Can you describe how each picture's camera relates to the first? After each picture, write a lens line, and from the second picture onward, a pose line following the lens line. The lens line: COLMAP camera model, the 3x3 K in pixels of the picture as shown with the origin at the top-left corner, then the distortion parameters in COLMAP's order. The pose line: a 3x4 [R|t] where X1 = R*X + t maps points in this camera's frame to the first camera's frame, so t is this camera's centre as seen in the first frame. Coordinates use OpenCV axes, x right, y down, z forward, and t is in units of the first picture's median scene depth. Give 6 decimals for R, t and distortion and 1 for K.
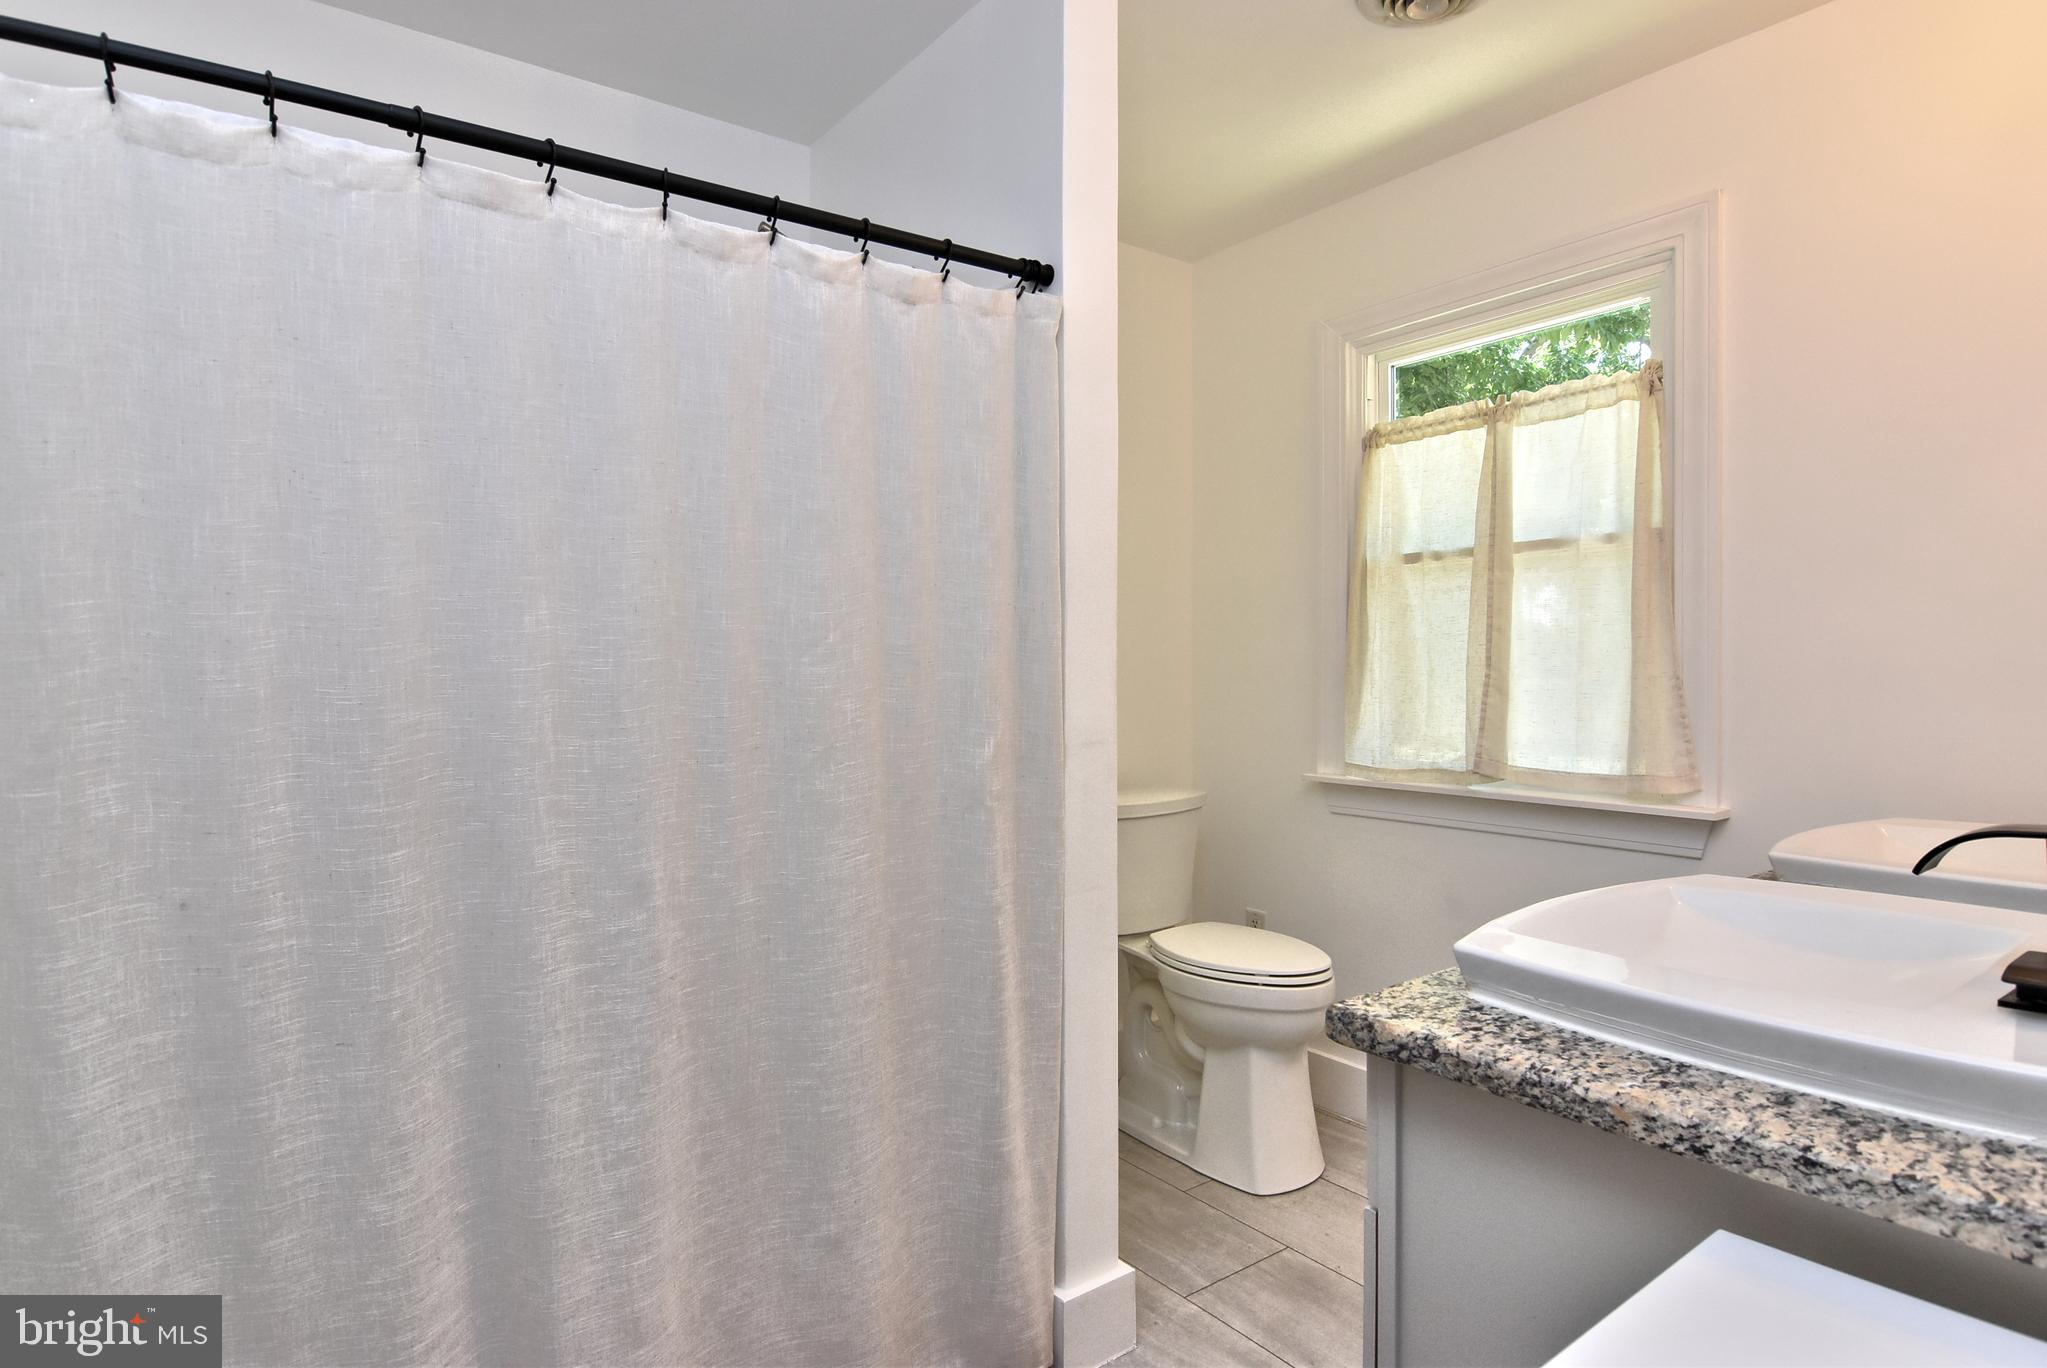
lens RADIAL K [[1085.6, 0, 1031.2], [0, 1085.6, 685.8], [0, 0, 1]] dist [0.004035, -0.020994]
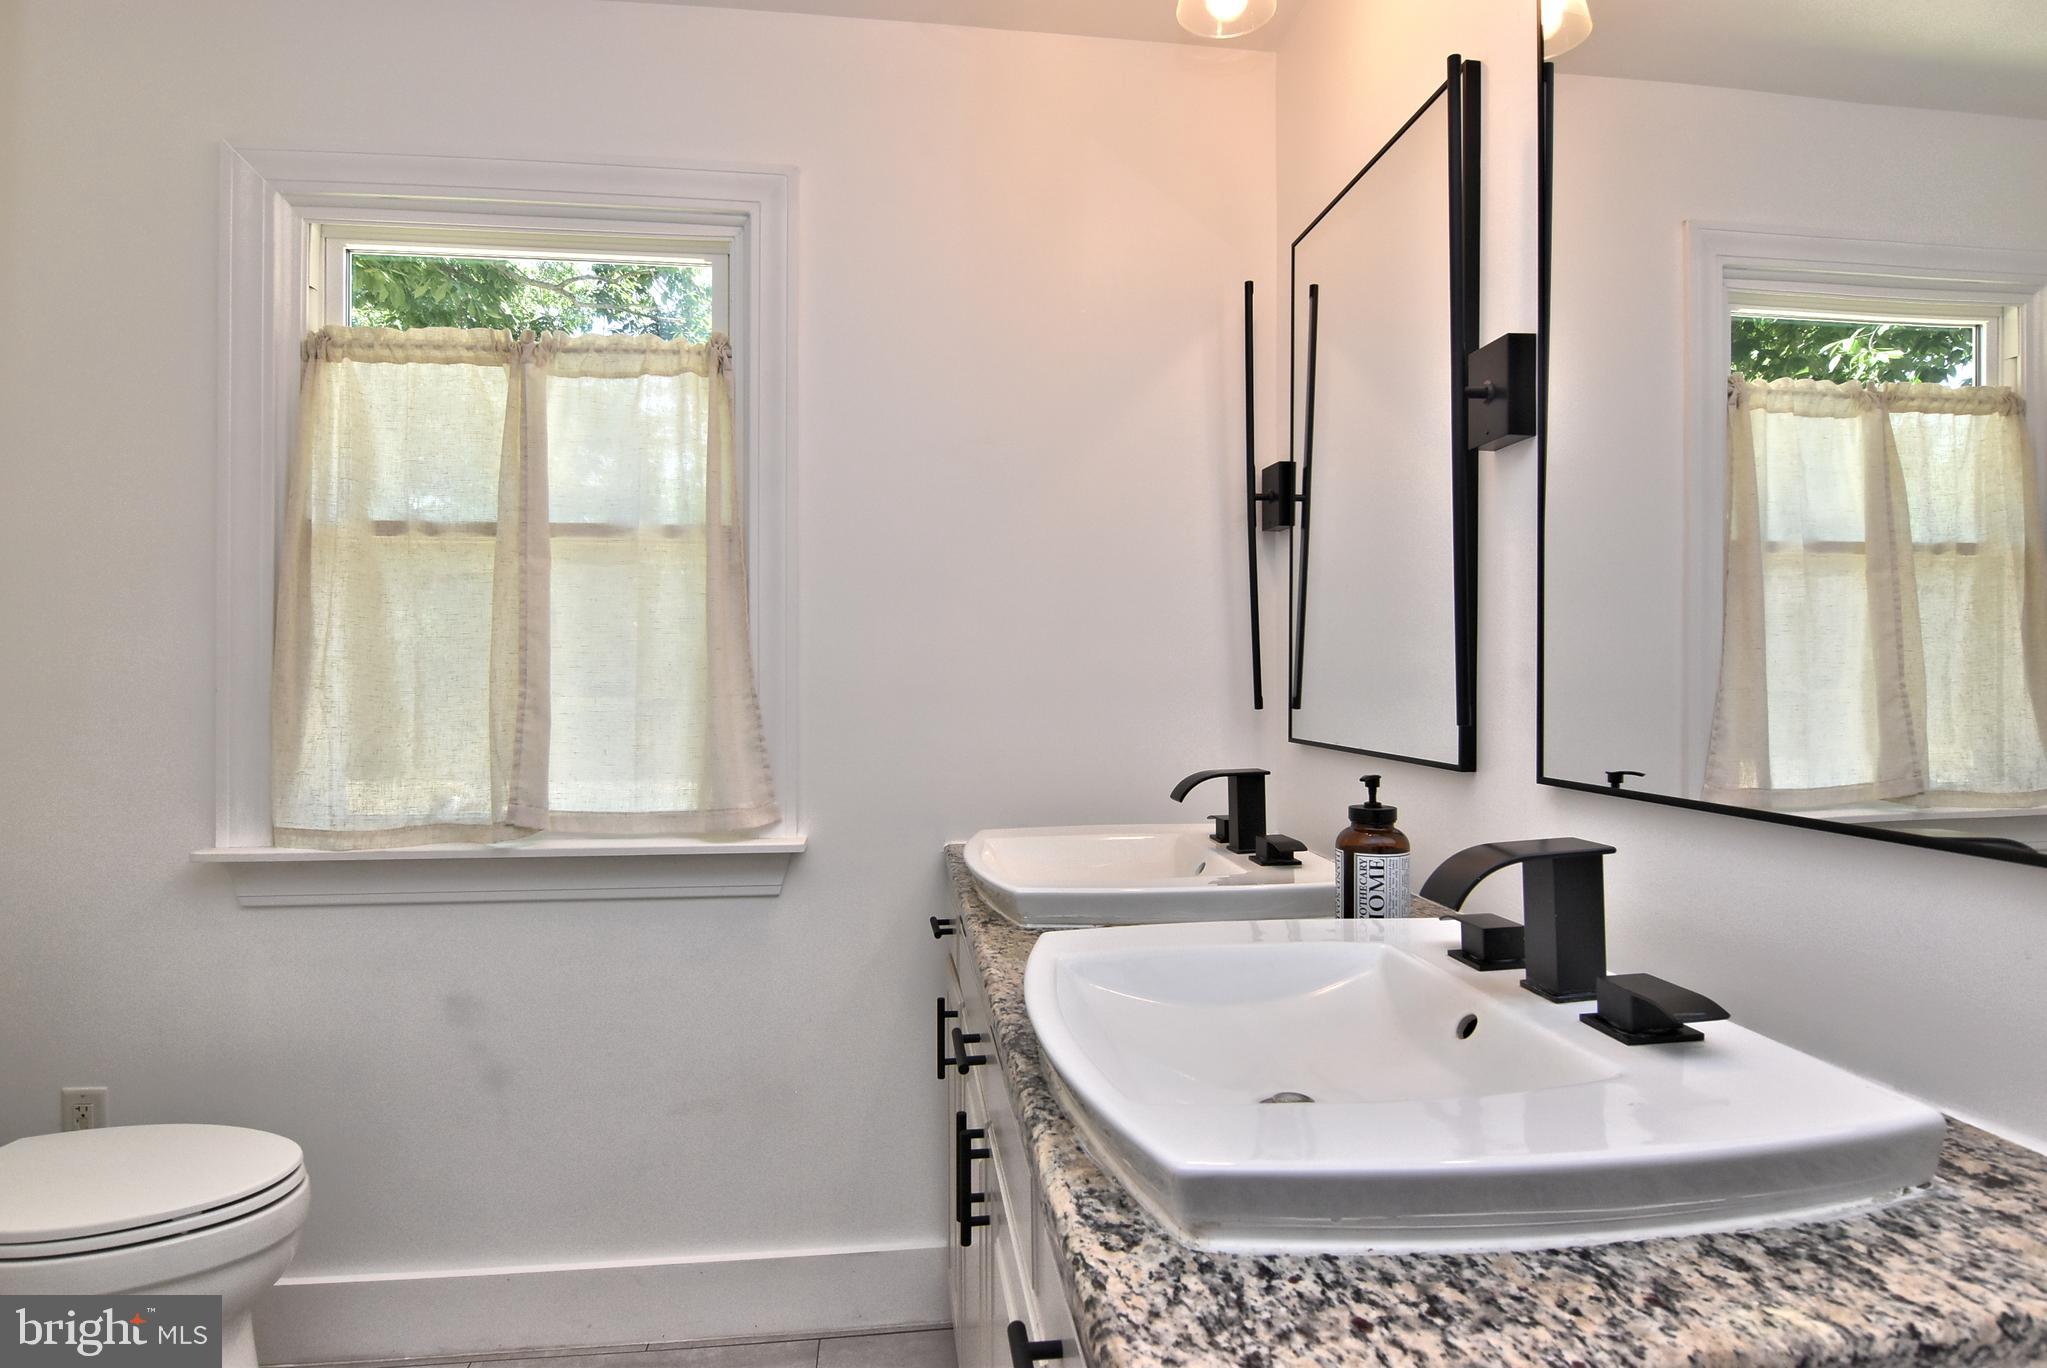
lens RADIAL K [[1085.6, 0, 1031.2], [0, 1085.6, 685.8], [0, 0, 1]] dist [0.004035, -0.020994]
pose [[0.493777, 0.002647, 0.869584, -0.062912], [0.011008, 0.999896, -0.009294, -0.004570], [-0.869519, 0.014162, 0.493697, 0.333075]]
